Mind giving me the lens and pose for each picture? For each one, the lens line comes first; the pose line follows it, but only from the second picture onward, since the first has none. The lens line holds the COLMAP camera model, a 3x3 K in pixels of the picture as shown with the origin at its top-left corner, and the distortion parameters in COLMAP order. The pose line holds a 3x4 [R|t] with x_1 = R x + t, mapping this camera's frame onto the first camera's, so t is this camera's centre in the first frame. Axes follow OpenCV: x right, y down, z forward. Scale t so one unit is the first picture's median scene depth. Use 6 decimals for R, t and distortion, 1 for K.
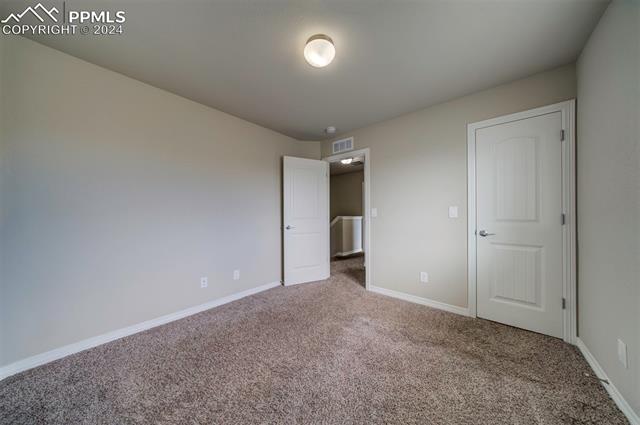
lens RADIAL K [[221.3, 0, 316.0], [0, 221.3, 212.6], [0, 0, 1]] dist [-0.016405, 0.000288]
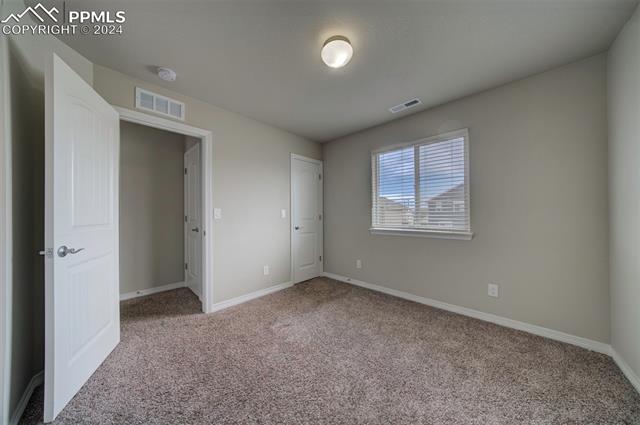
lens RADIAL K [[221.3, 0, 316.0], [0, 221.3, 212.6], [0, 0, 1]] dist [-0.016405, 0.000288]
pose [[-0.035479, 0.013022, 0.999286, -0.761264], [-0.001449, 0.999913, -0.013081, 0.008670], [-0.999369, -0.001912, -0.035457, 0.886293]]
